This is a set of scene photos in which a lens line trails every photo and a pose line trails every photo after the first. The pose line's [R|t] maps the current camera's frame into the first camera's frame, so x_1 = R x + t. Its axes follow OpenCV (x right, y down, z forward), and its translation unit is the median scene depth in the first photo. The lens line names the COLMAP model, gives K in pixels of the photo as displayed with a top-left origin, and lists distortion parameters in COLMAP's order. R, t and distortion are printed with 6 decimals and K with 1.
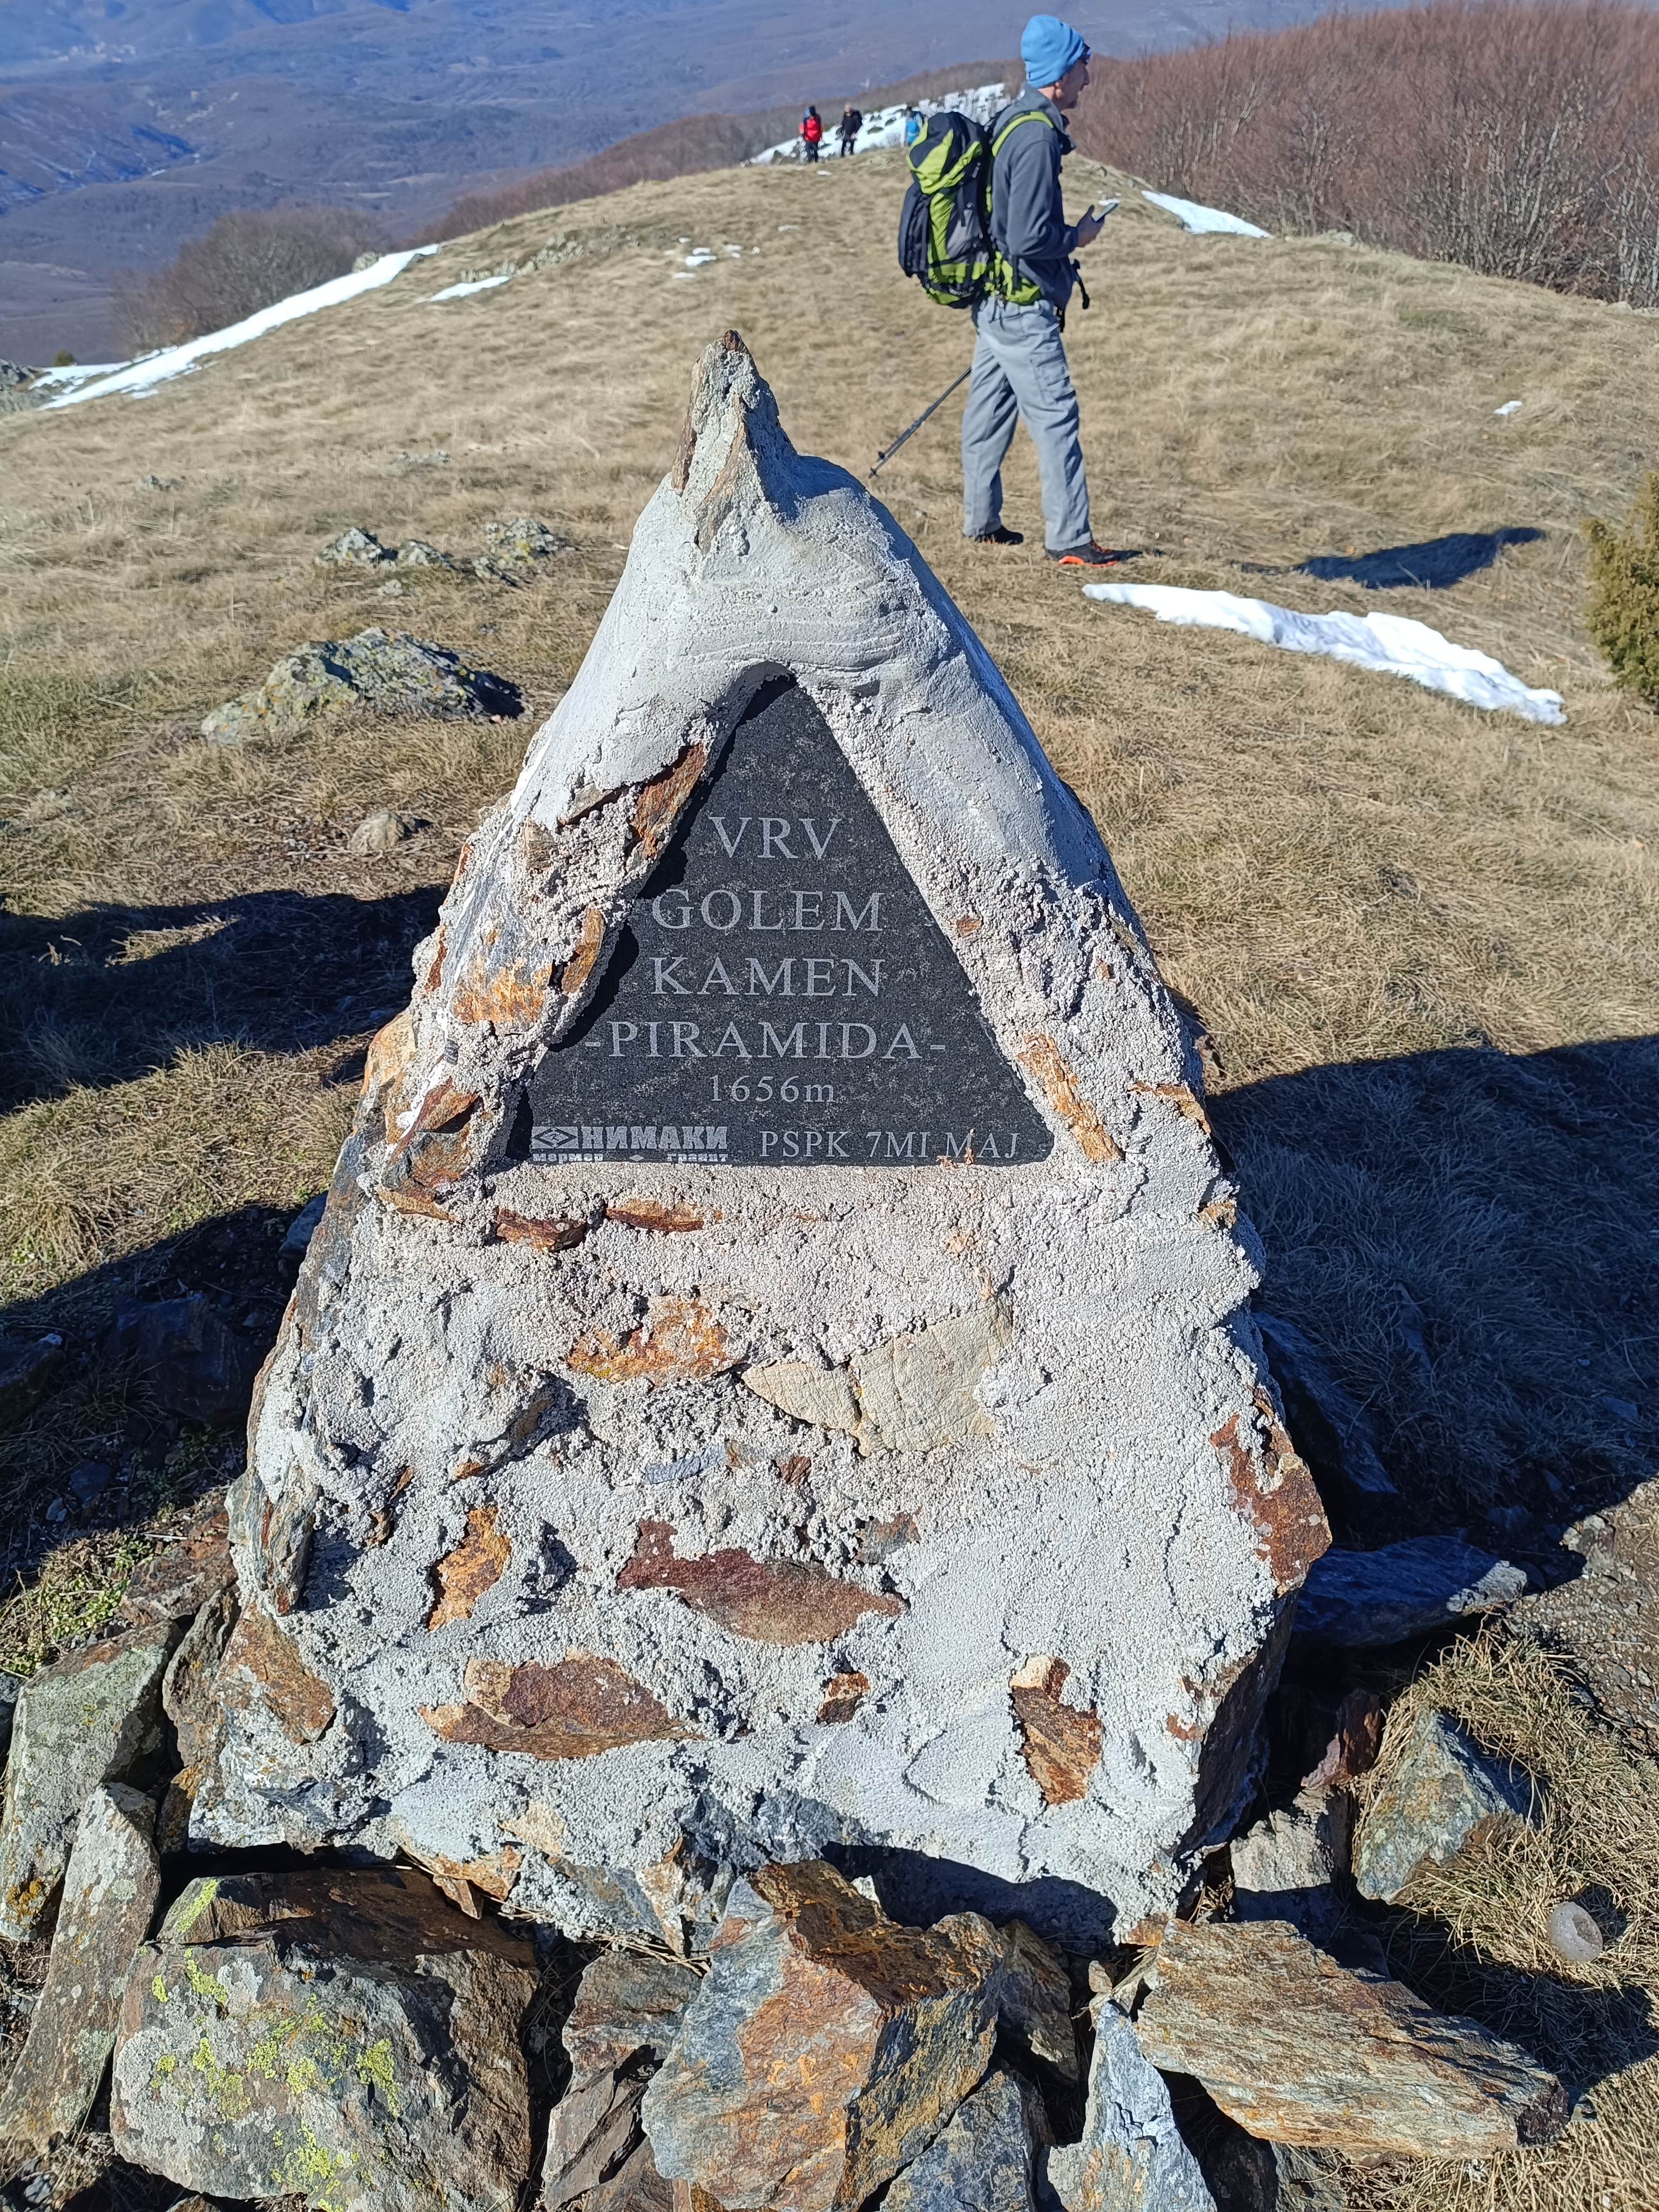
lens RADIAL K [[1540.9, 0, 825.8], [0, 1540.9, 1106.0], [0, 0, 1]] dist [0.023420, -0.018689]
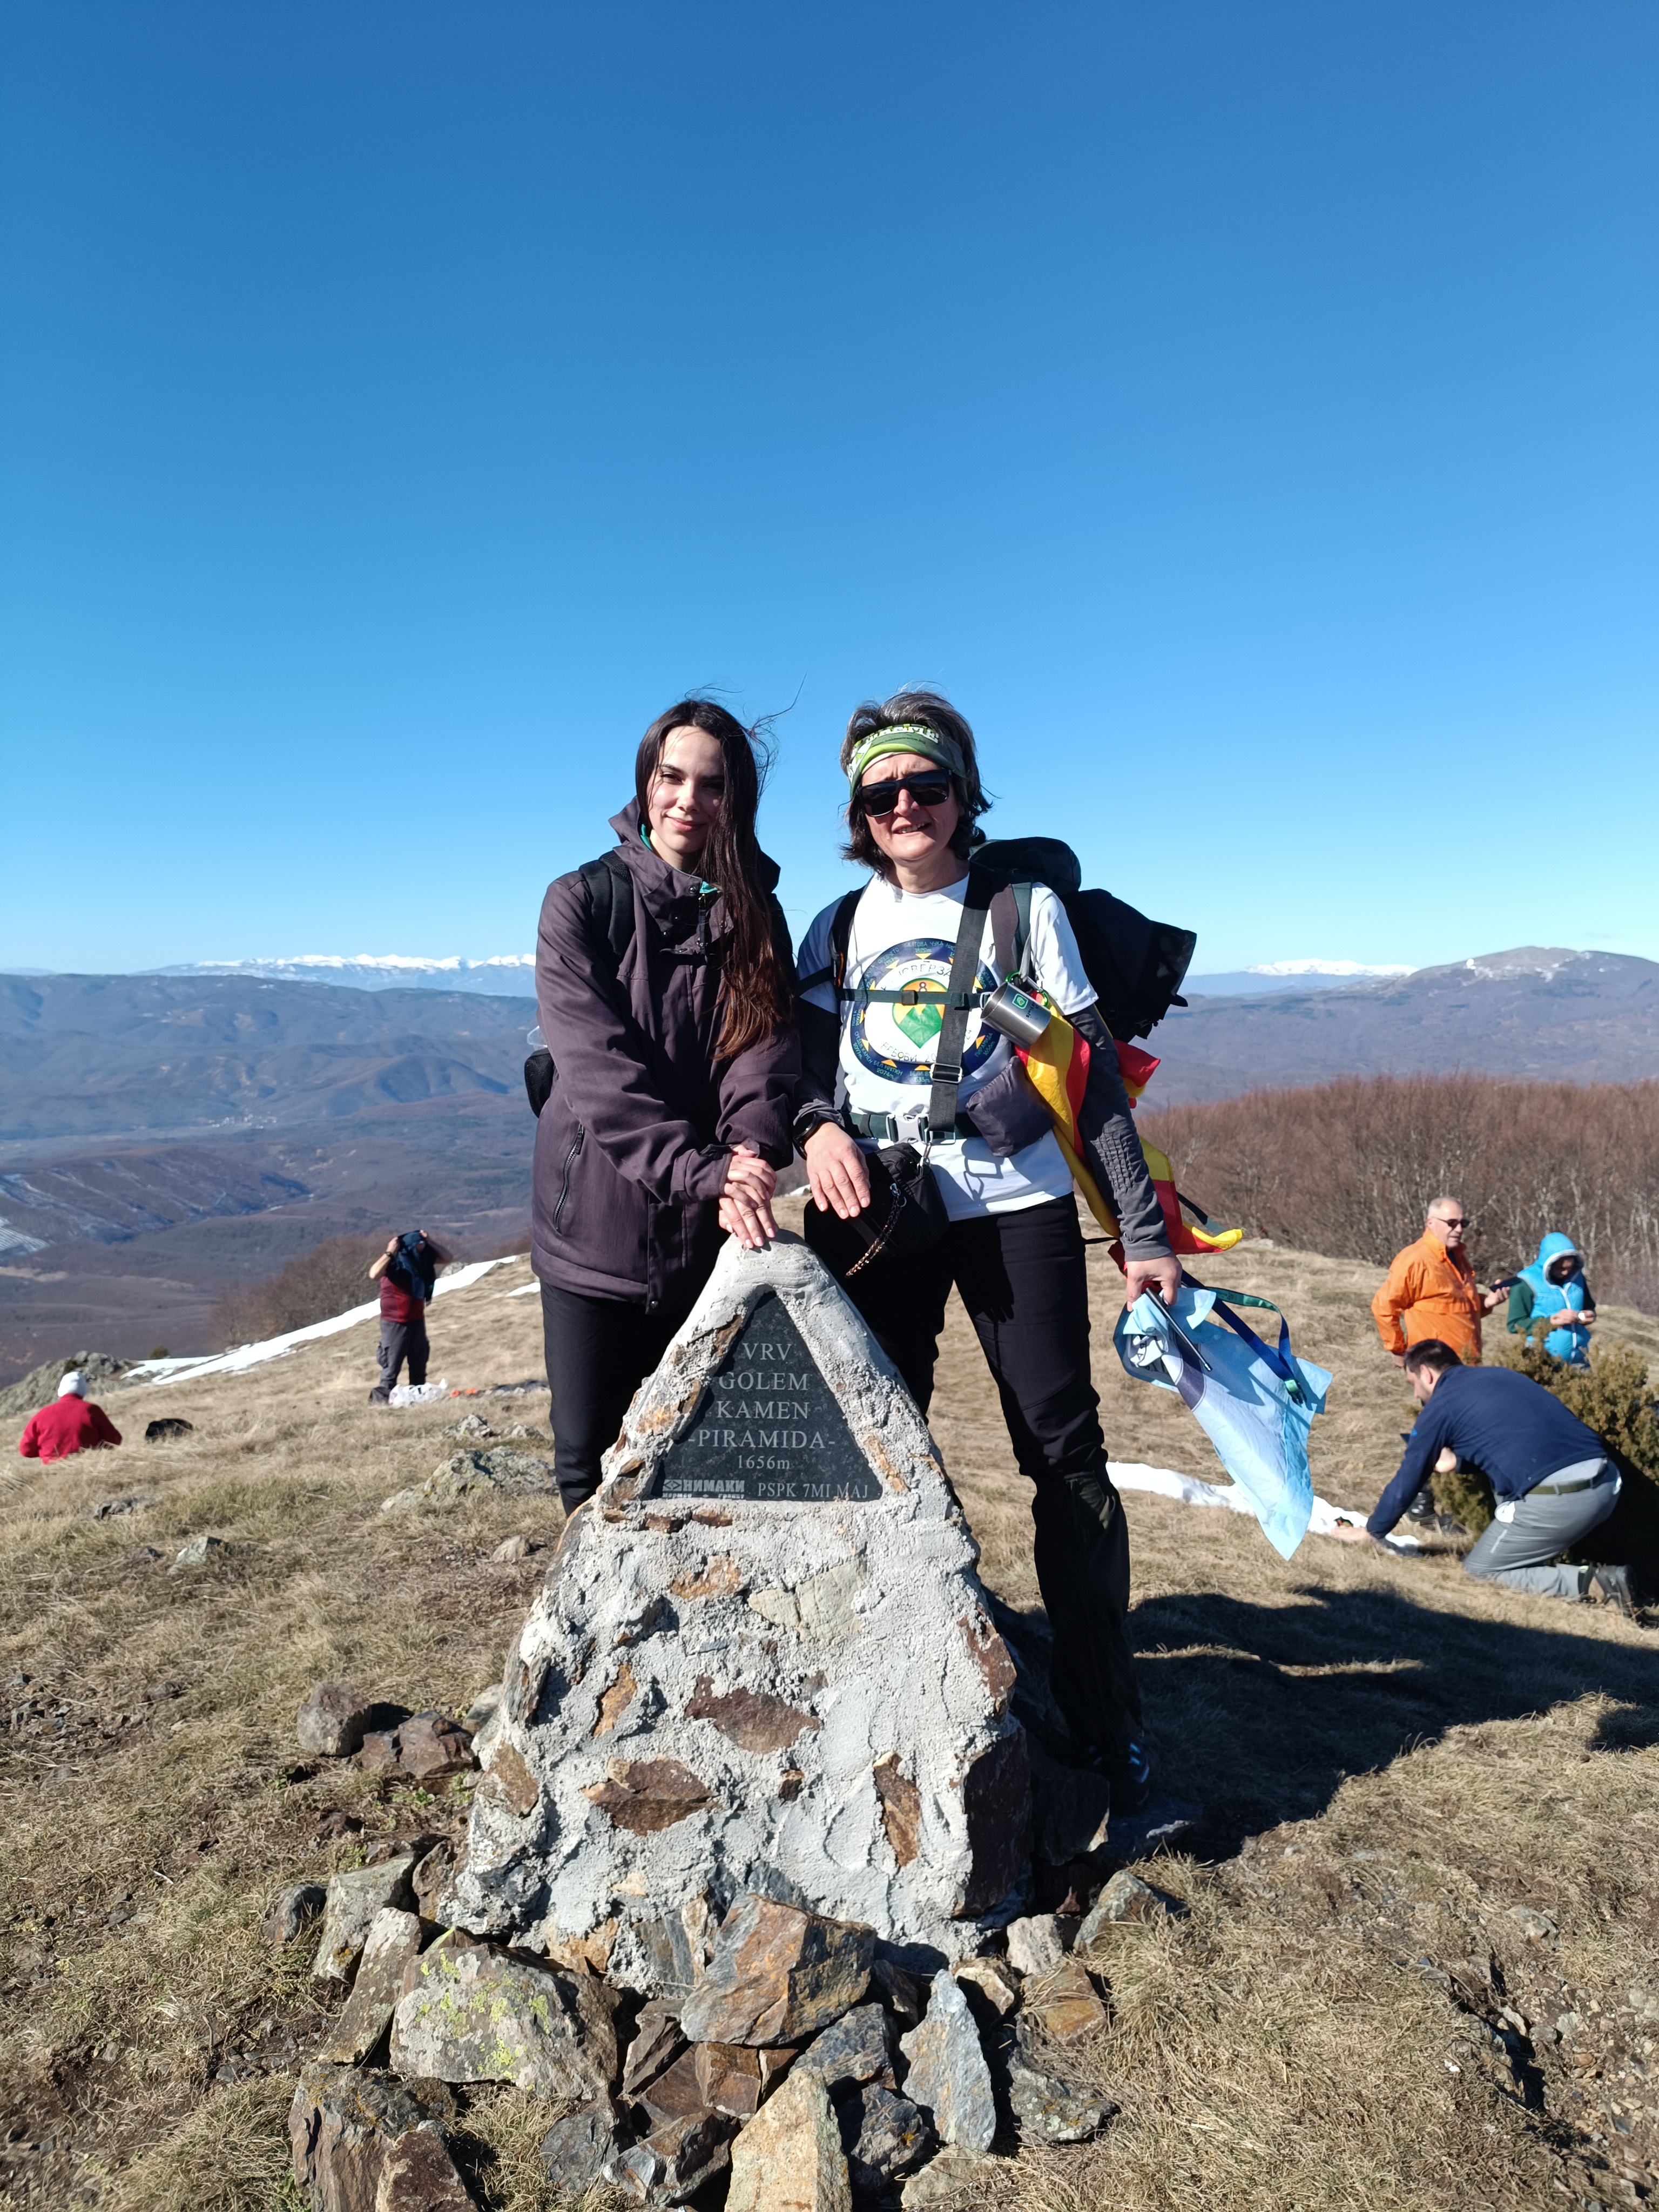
lens RADIAL K [[1540.9, 0, 828.6], [0, 1540.9, 1107.5], [0, 0, 1]] dist [0.023420, -0.018689]
pose [[0.999915, -0.005106, -0.011994, 0.090356], [-0.002620, 0.822582, -0.568640, 0.831447], [0.012769, 0.568623, 0.822499, -1.200621]]
